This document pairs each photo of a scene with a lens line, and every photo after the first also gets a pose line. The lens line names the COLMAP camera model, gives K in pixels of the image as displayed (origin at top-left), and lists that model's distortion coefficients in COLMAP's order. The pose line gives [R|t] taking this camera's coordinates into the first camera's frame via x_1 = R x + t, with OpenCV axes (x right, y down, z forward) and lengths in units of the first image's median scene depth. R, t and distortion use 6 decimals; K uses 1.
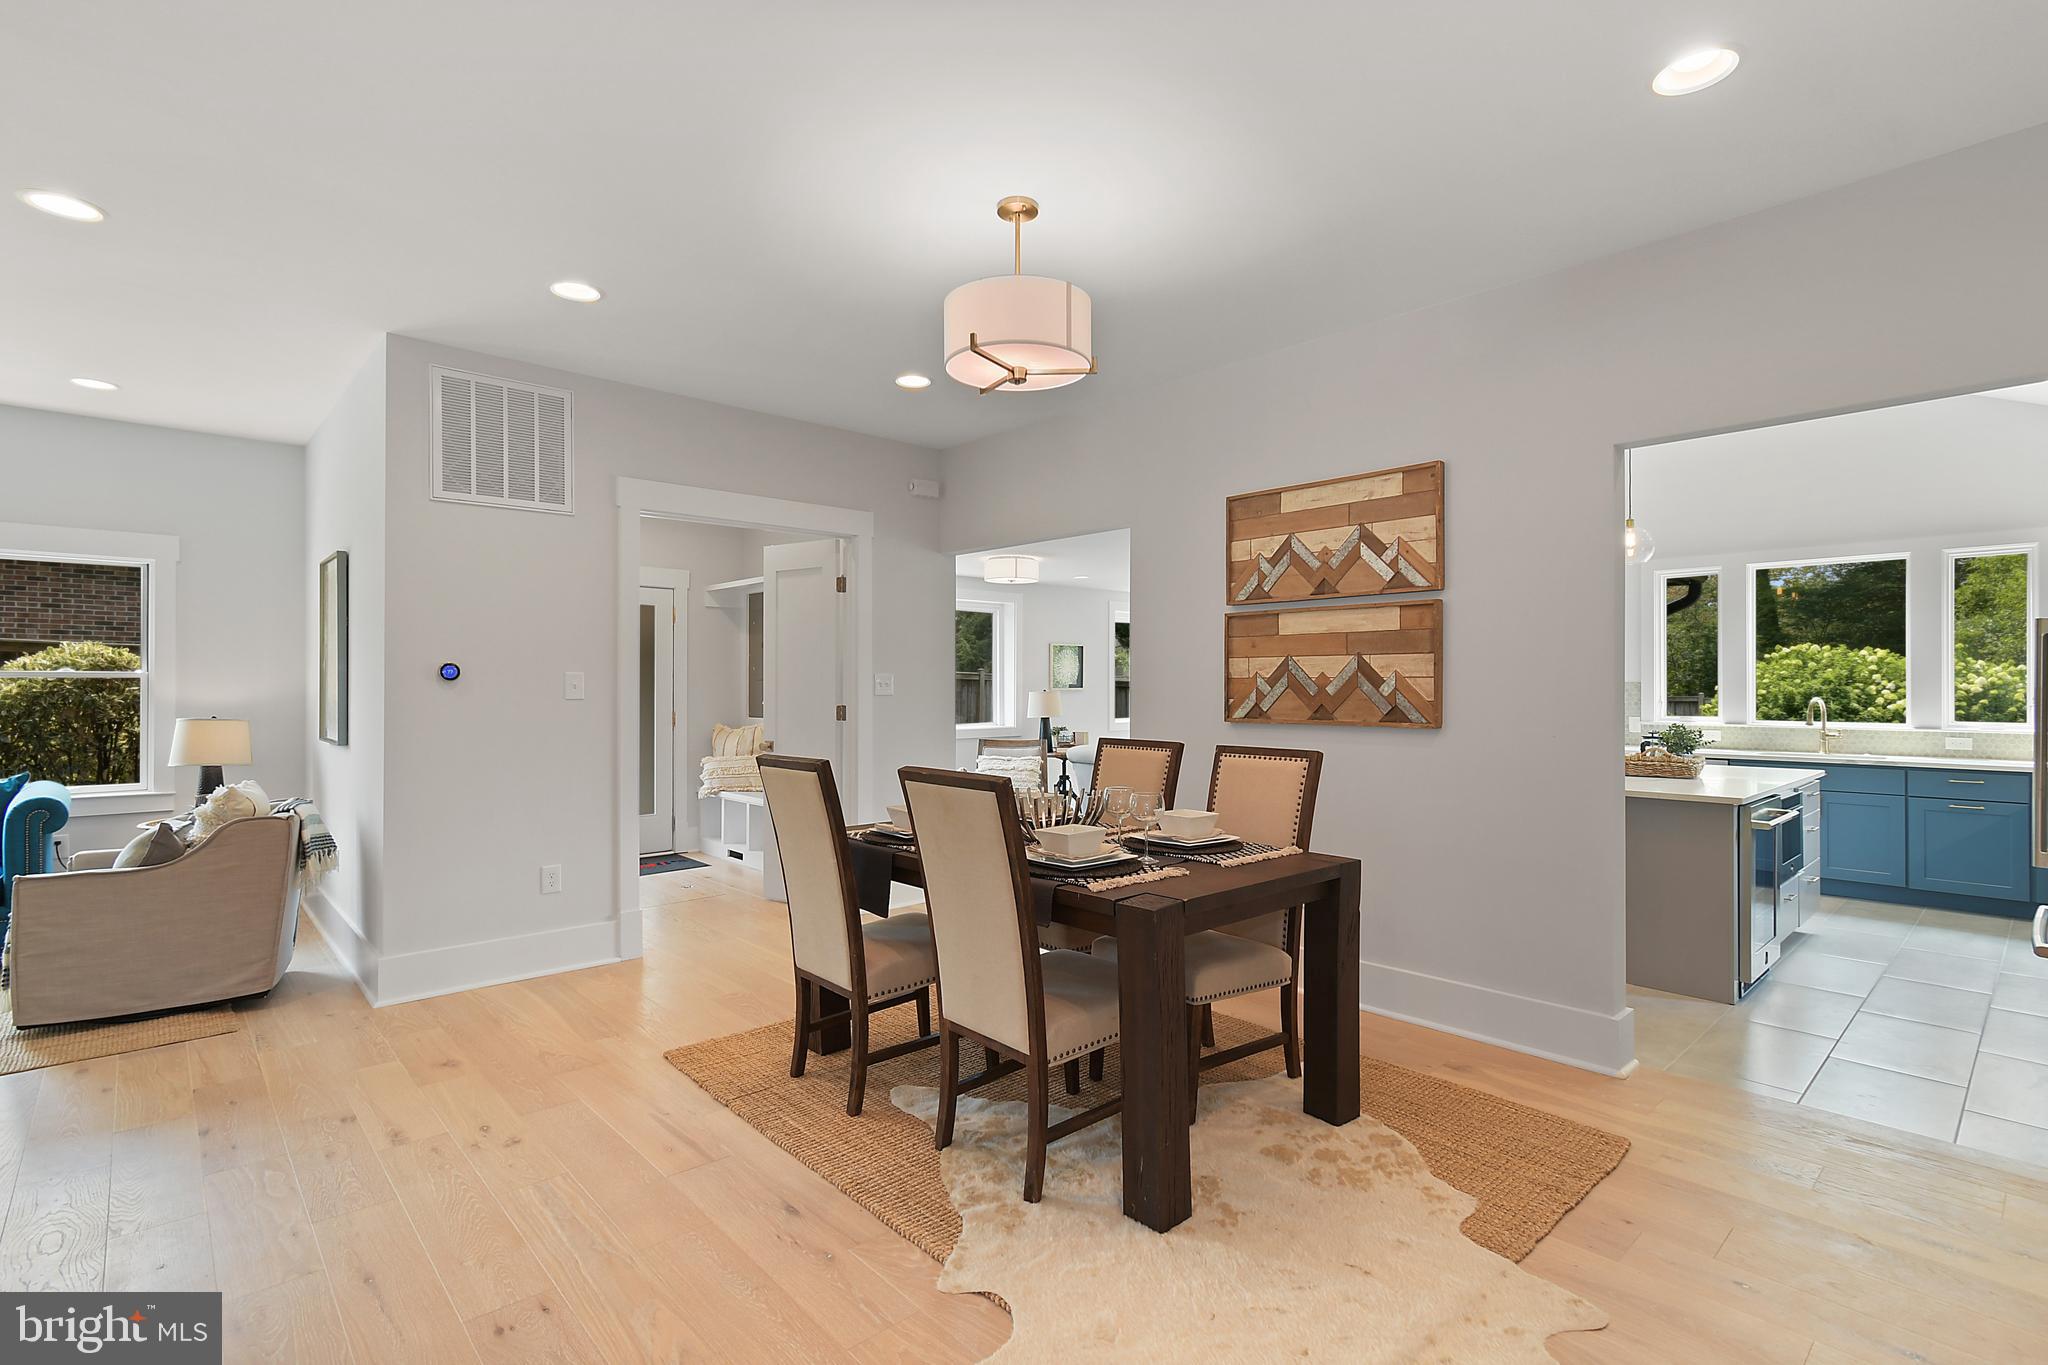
lens RADIAL K [[957.0, 0, 1030.6], [0, 957.0, 684.5], [0, 0, 1]] dist [0.001494, 0.000531]
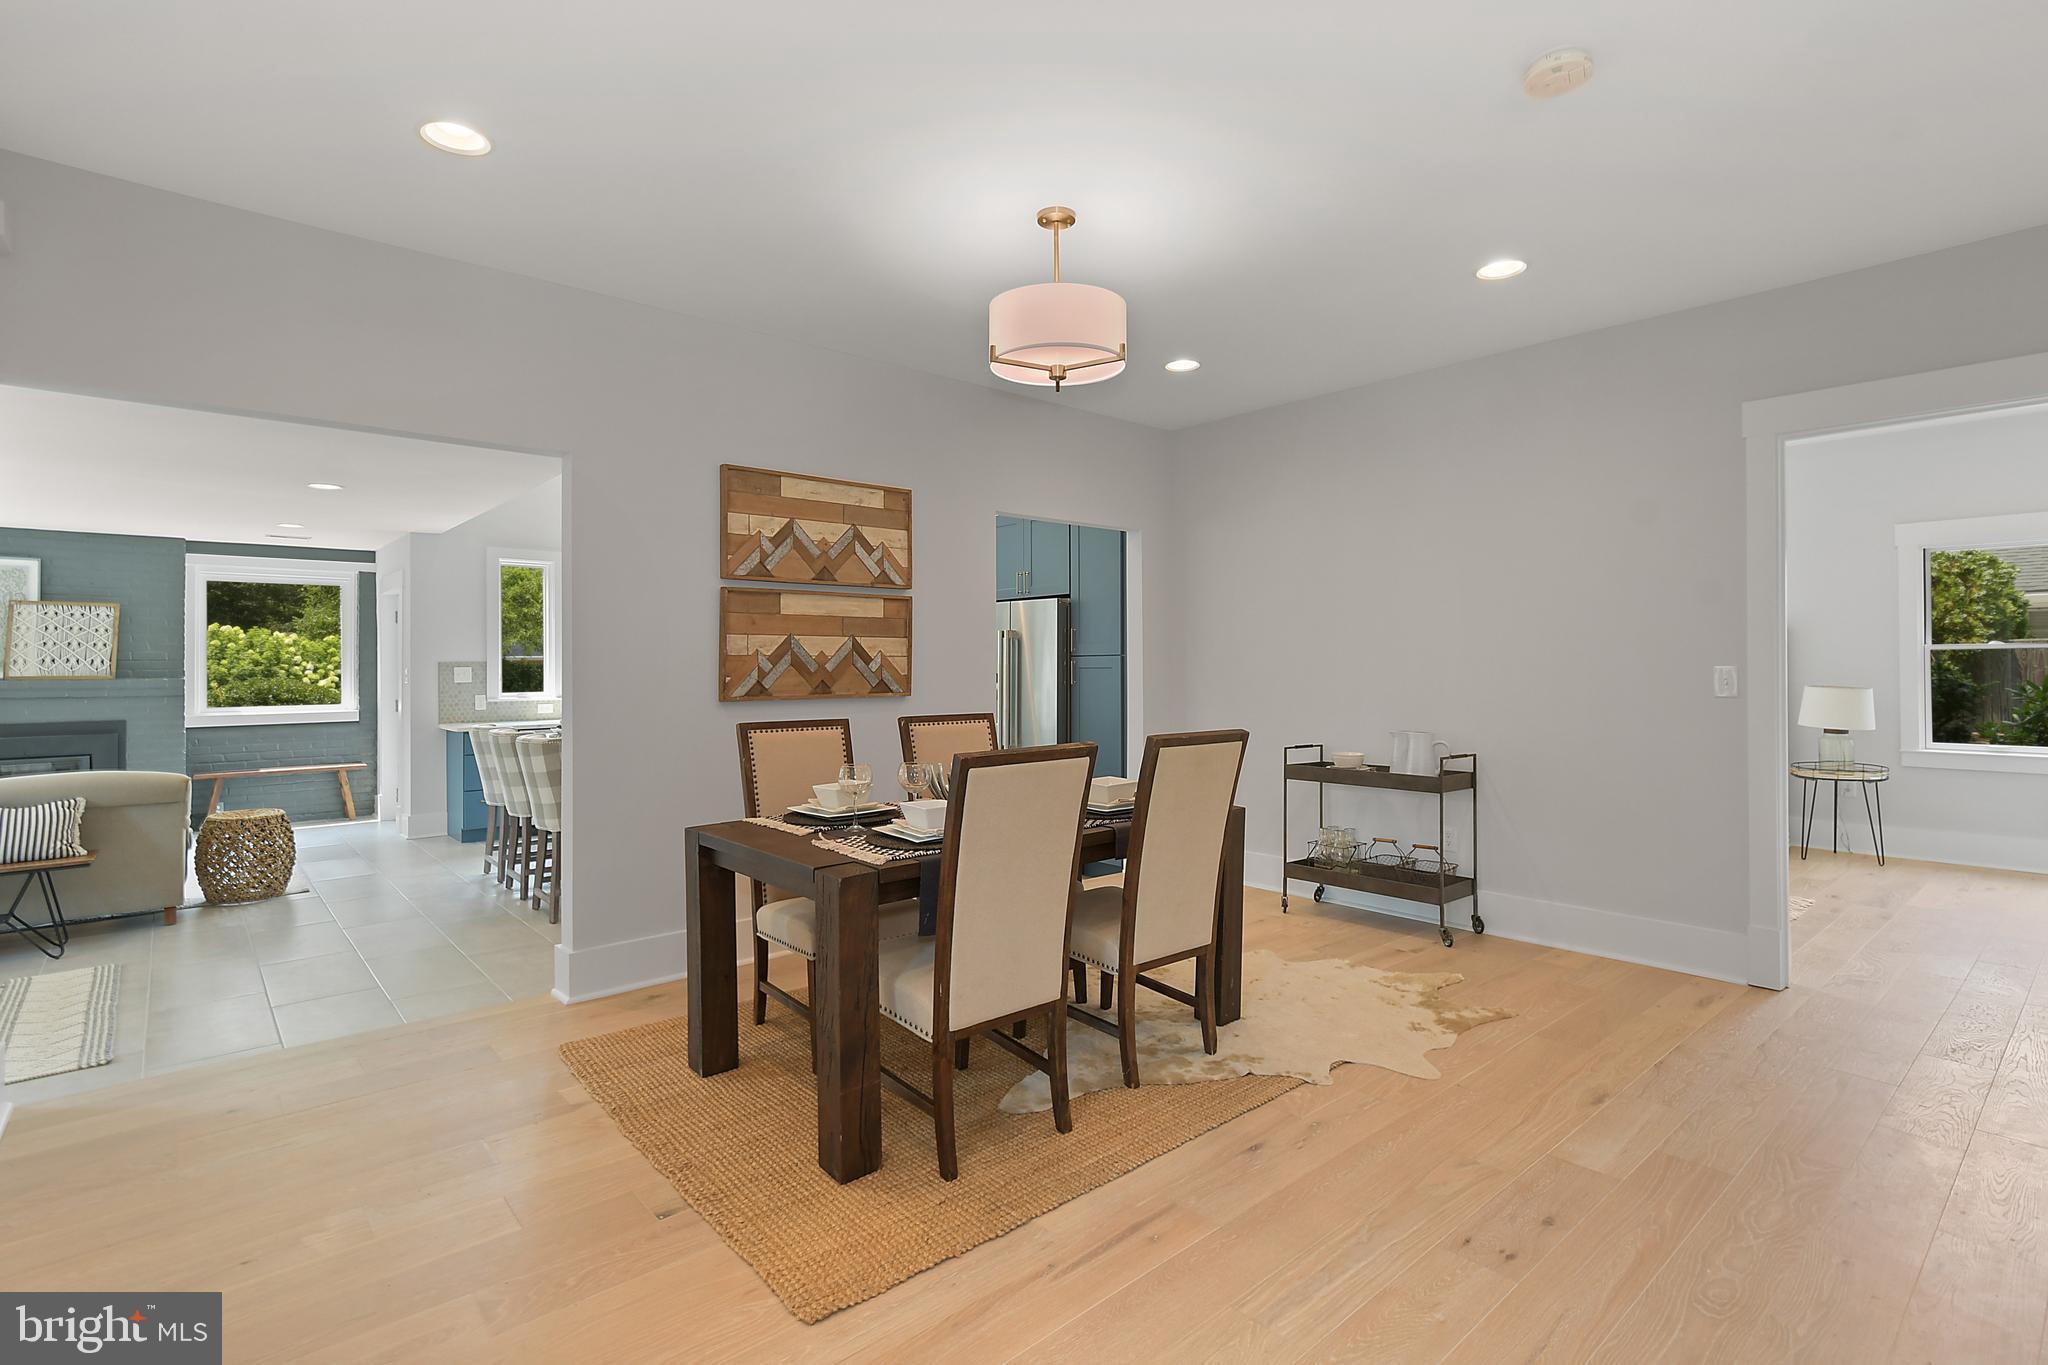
lens RADIAL K [[975.6, 0, 1023.3], [0, 975.6, 662.1], [0, 0, 1]] dist [0.003703, 0.001166]
pose [[0.027167, 0.002409, 0.999628, -0.770680], [0.002020, 0.999995, -0.002464, 0.003167], [-0.999629, 0.002086, 0.027162, 0.699204]]
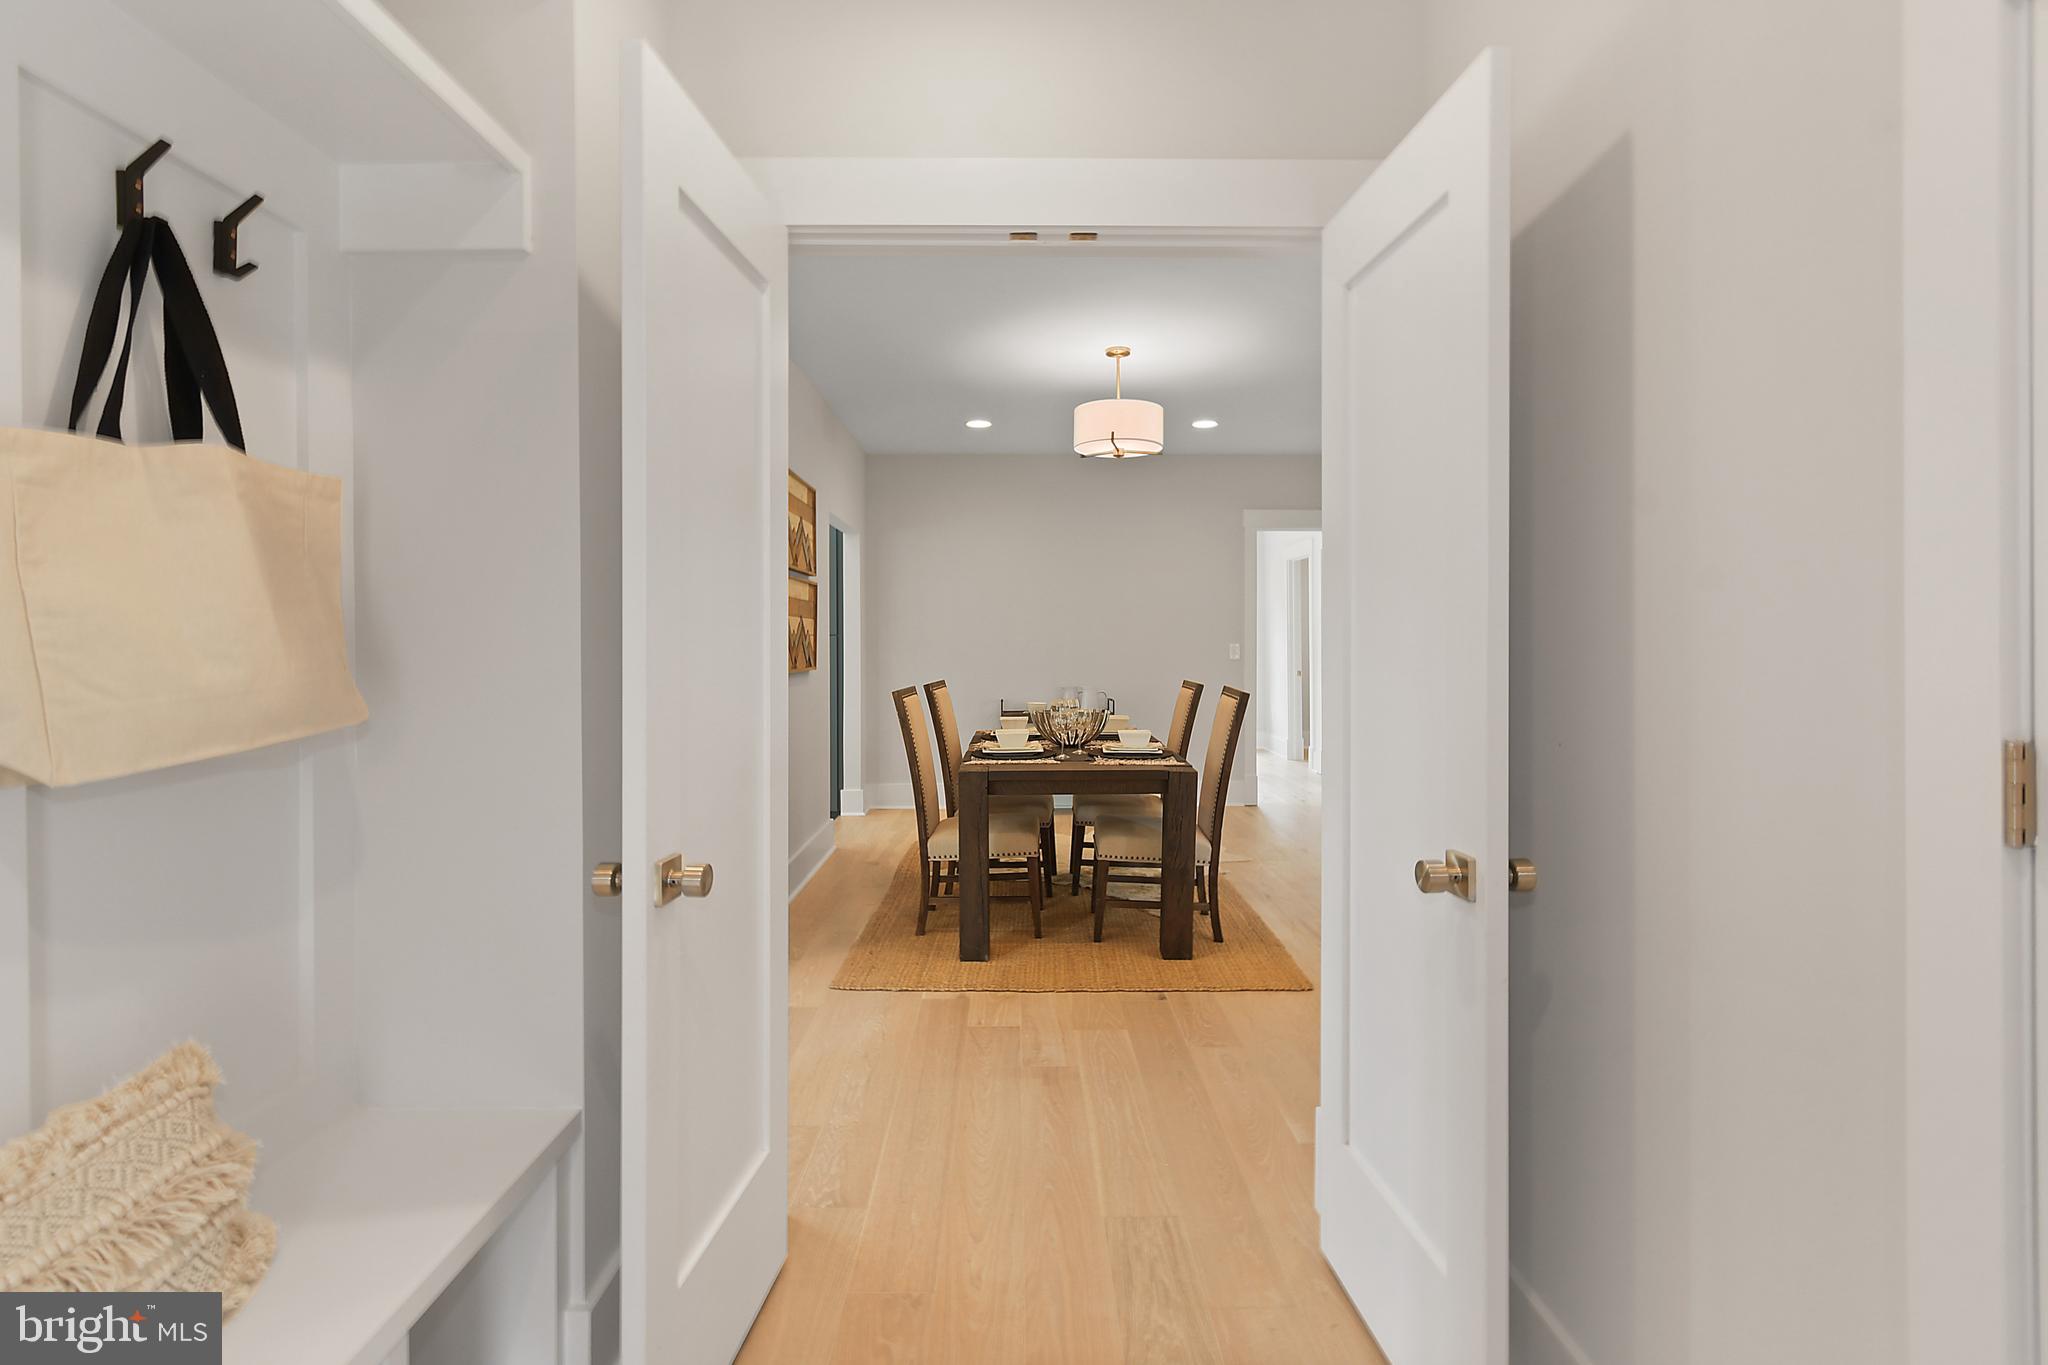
lens RADIAL K [[946.3, 0, 1022.1], [0, 946.3, 657.7], [0, 0, 1]] dist [0.000231, 0.000574]
pose [[-0.755518, -0.009579, 0.655057, -0.666127], [0.000482, 0.999885, 0.015178, 0.004504], [-0.655127, 0.011782, -0.755427, 1.636691]]
